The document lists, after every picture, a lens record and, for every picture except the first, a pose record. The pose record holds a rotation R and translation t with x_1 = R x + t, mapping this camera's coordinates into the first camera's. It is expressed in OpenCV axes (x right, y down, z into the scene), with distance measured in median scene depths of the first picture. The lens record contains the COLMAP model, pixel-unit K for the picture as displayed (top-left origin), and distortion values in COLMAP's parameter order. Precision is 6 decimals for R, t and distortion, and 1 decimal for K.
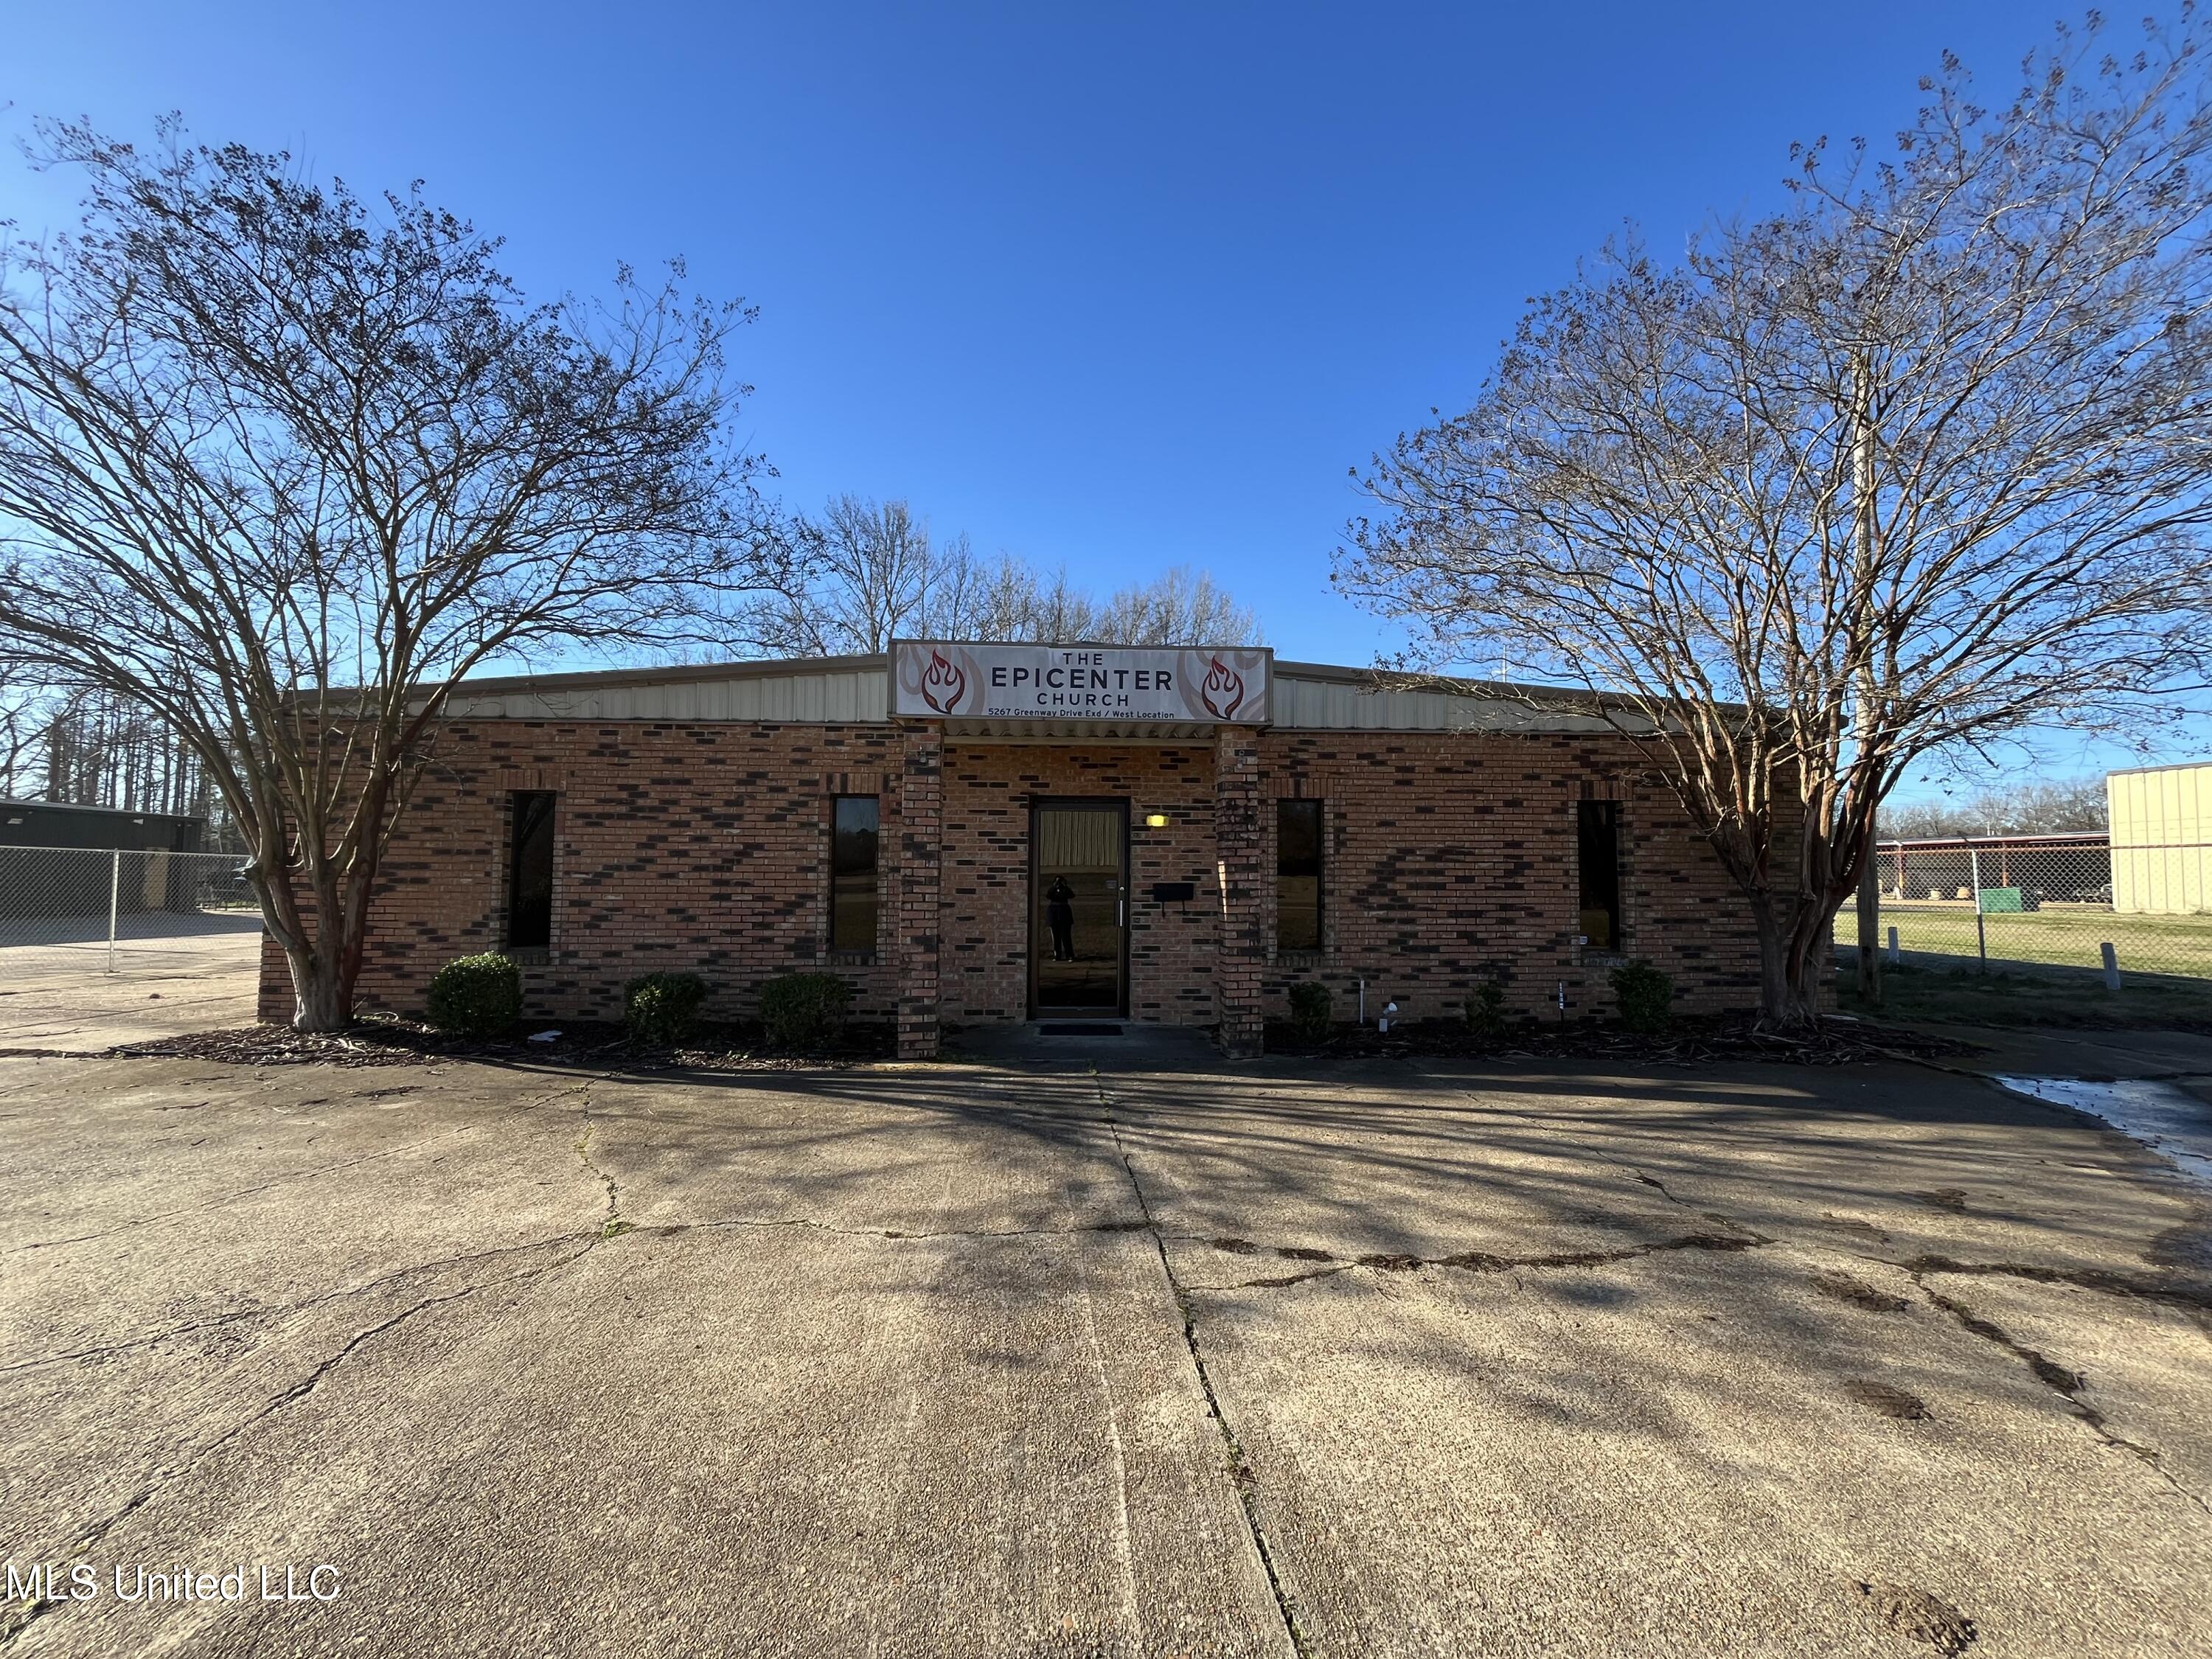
lens RADIAL K [[889.9, 0, 1099.4], [0, 889.9, 829.5], [0, 0, 1]] dist [-0.006379, 0.000343]
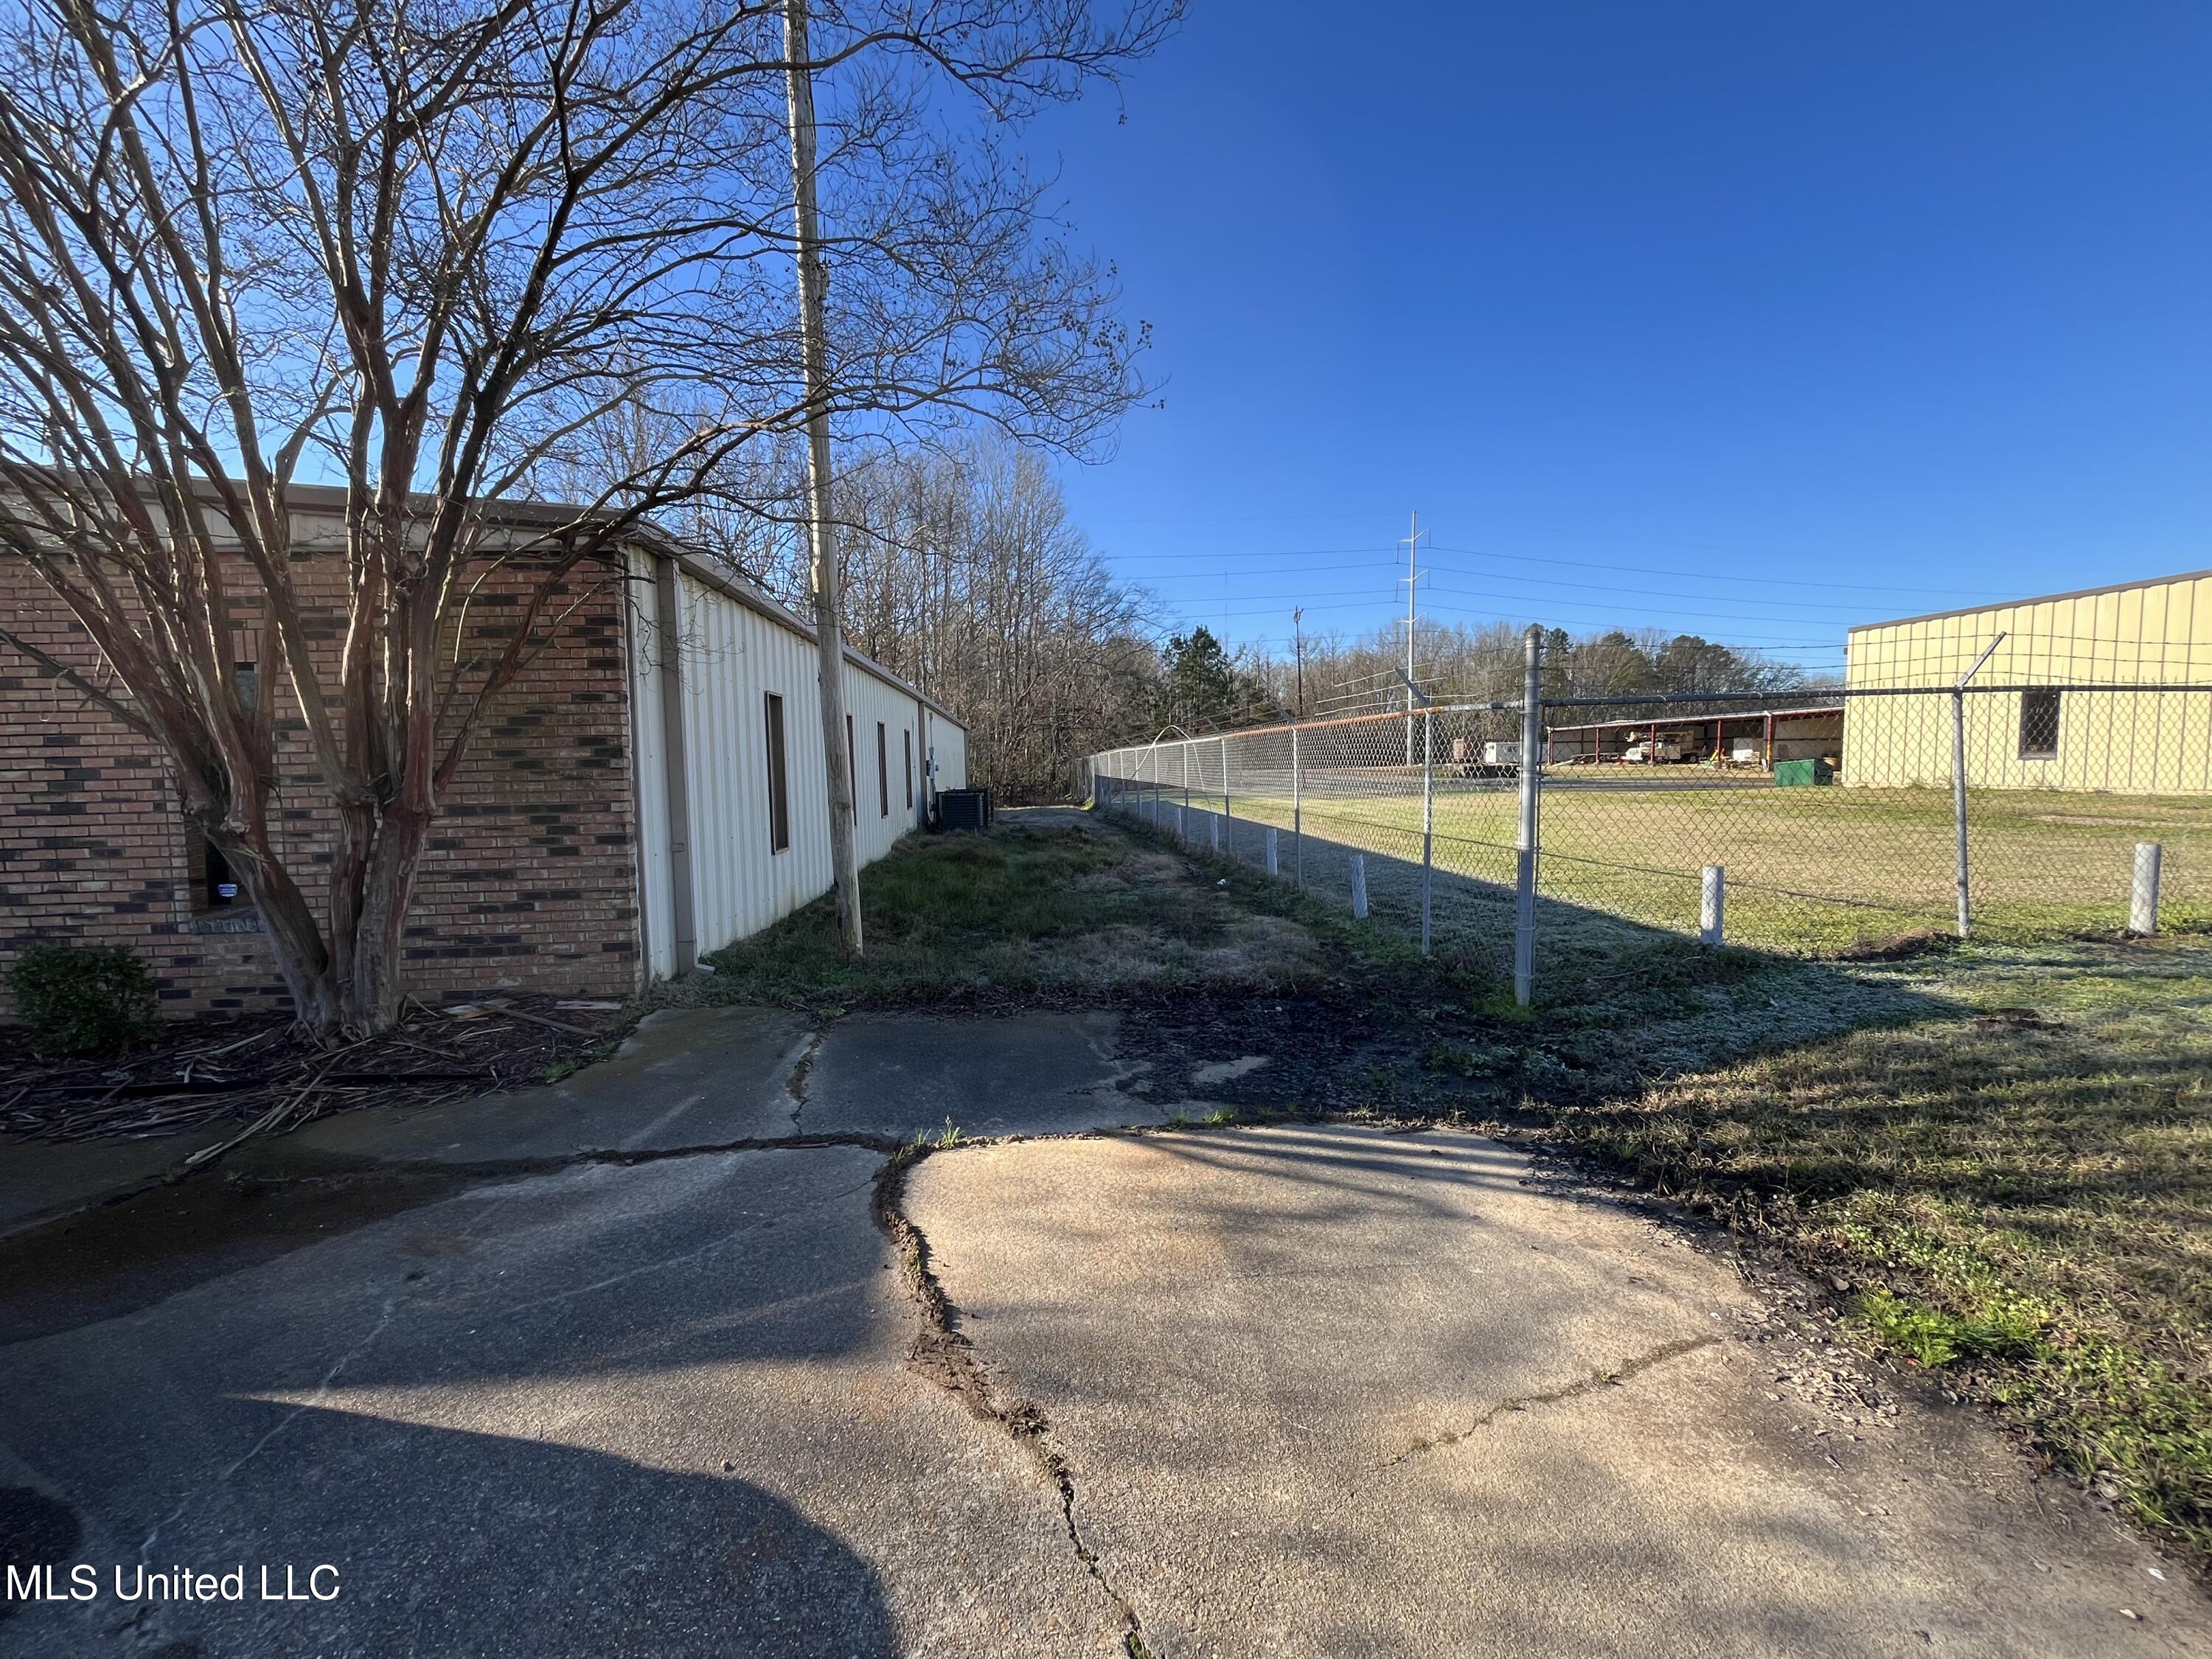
lens RADIAL K [[889.9, 0, 1114.8], [0, 889.9, 826.8], [0, 0, 1]] dist [-0.006379, 0.000343]
pose [[0.999339, -0.024390, 0.026944, 1.383519], [0.020820, 0.991857, 0.125640, 0.017748], [-0.029789, -0.124996, 0.991710, 0.441379]]
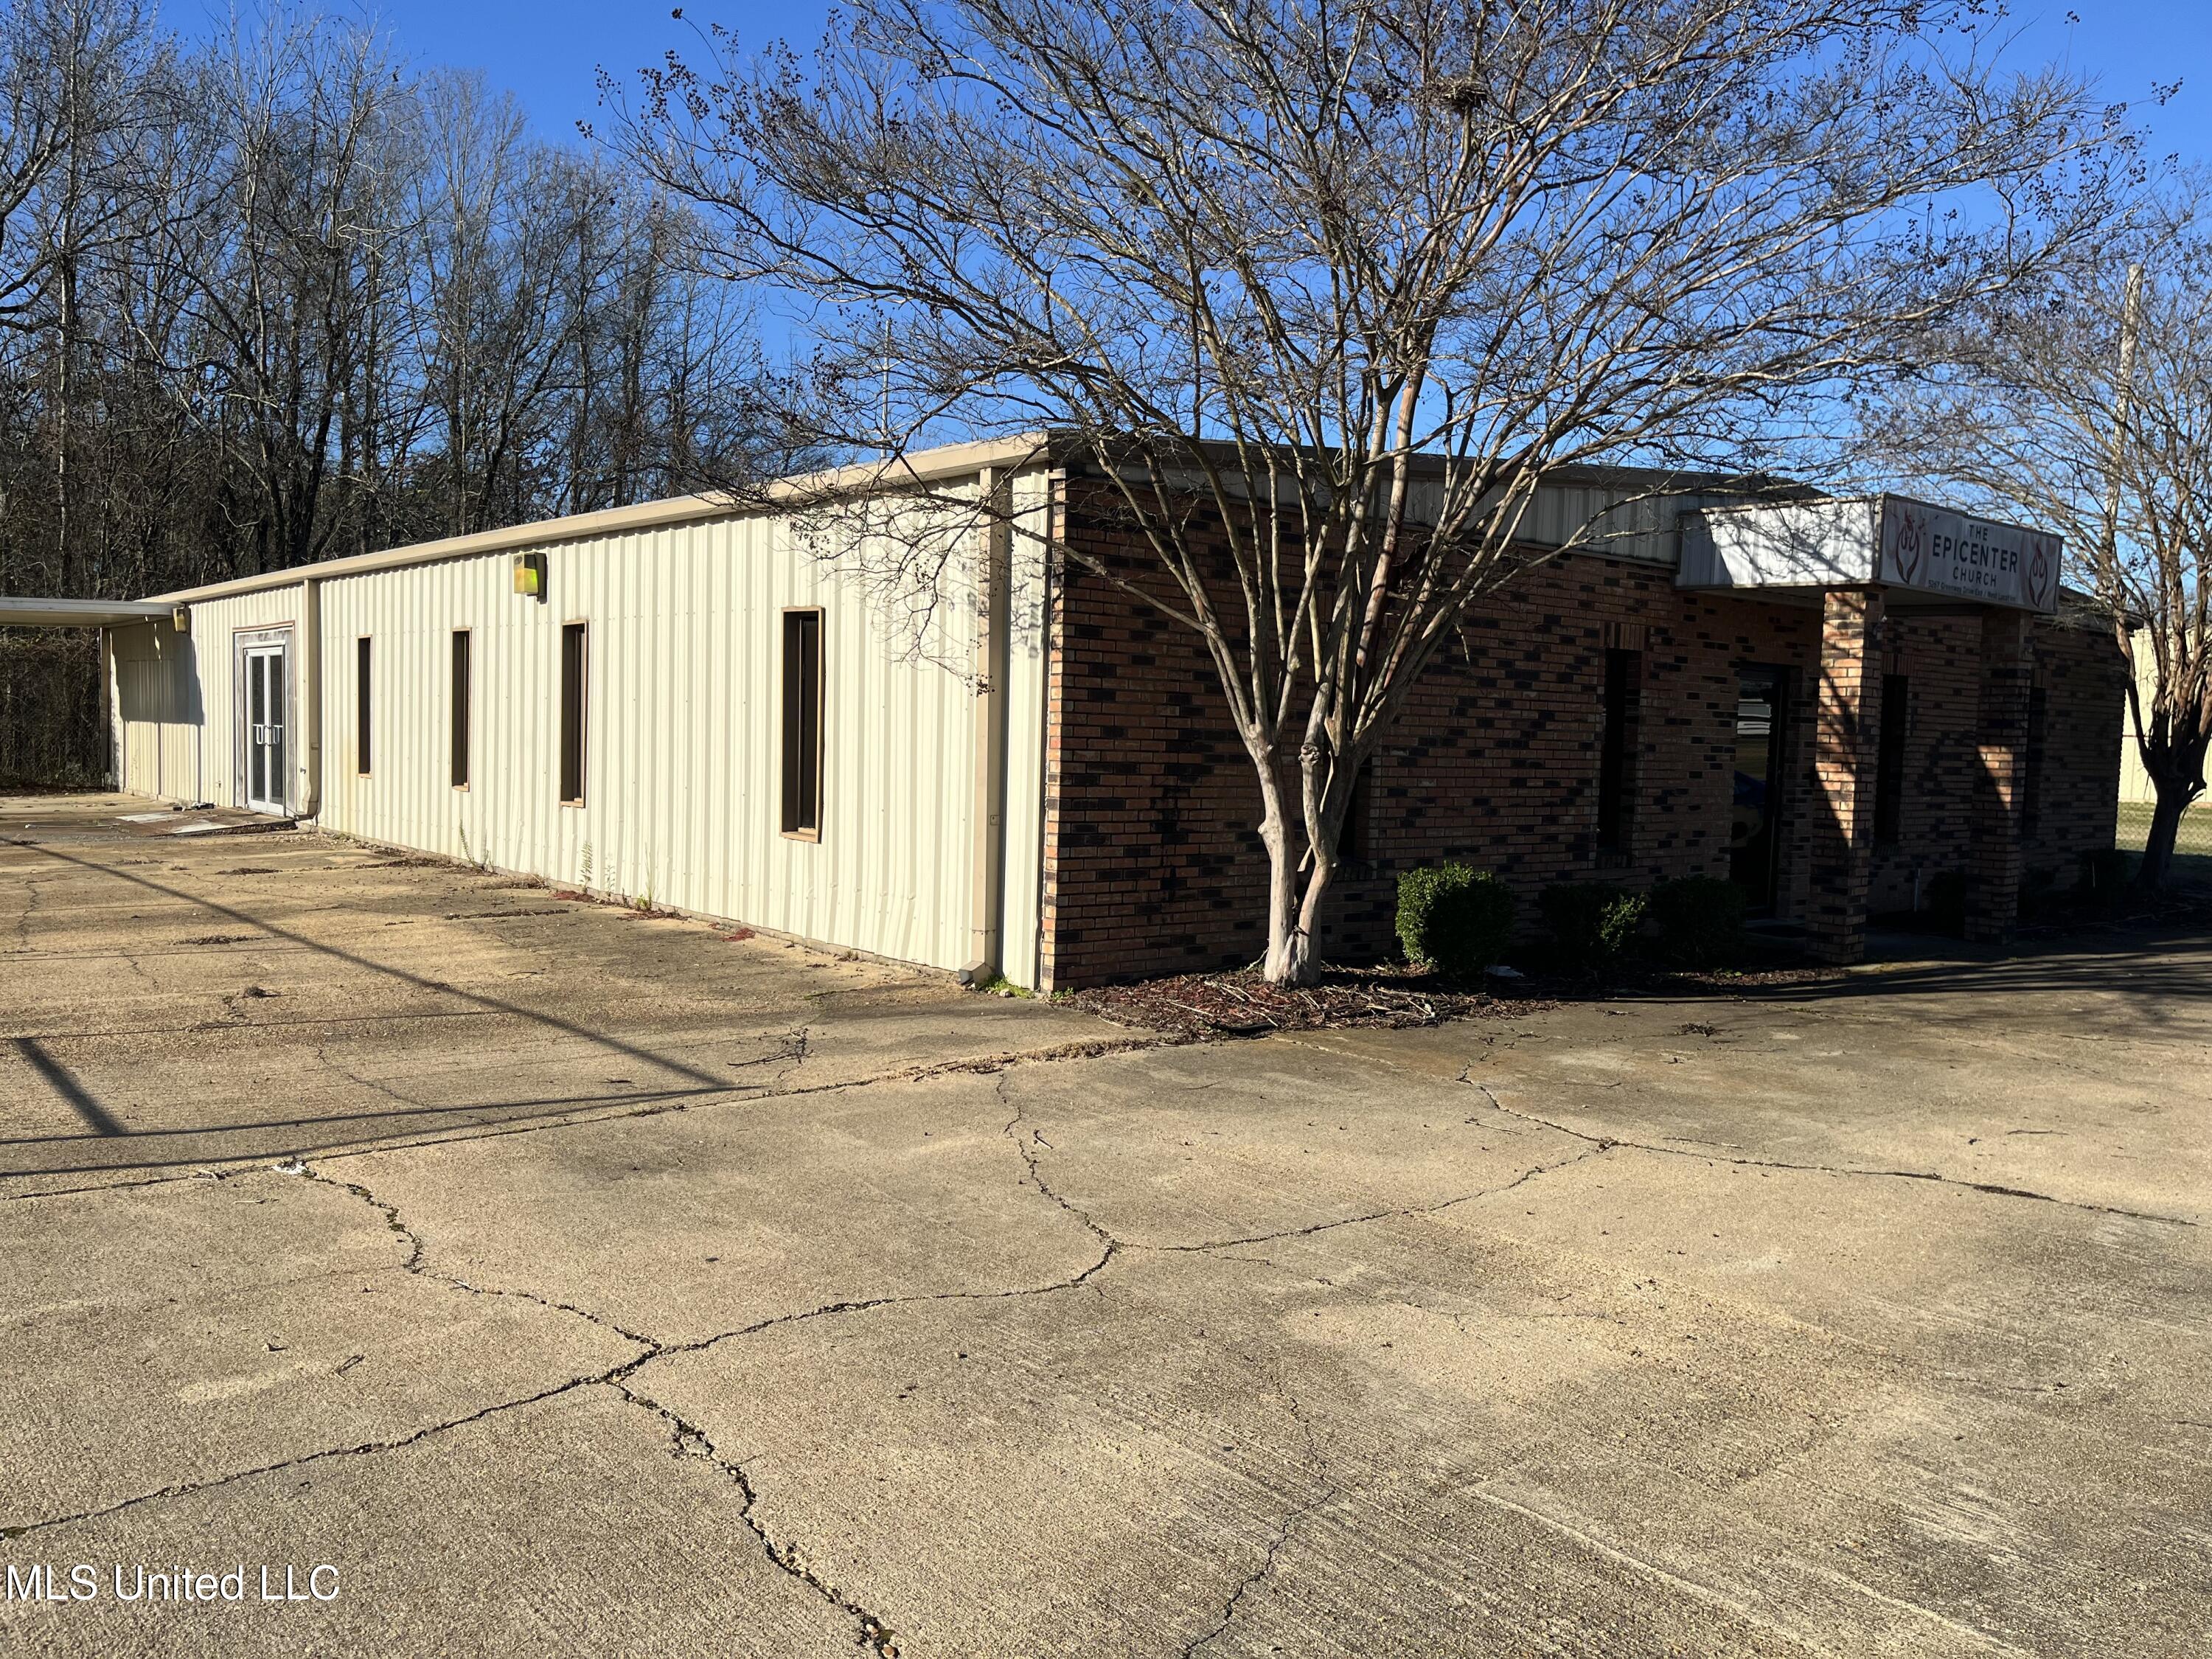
lens RADIAL K [[1670.7, 0, 1087.6], [0, 1670.7, 834.8], [0, 0, 1]] dist [0.026837, -0.031648]
pose [[0.808215, -0.018936, 0.588583, -1.592555], [-0.056849, 0.992306, 0.109987, -0.015082], [-0.586137, -0.122354, 0.800920, 0.082251]]
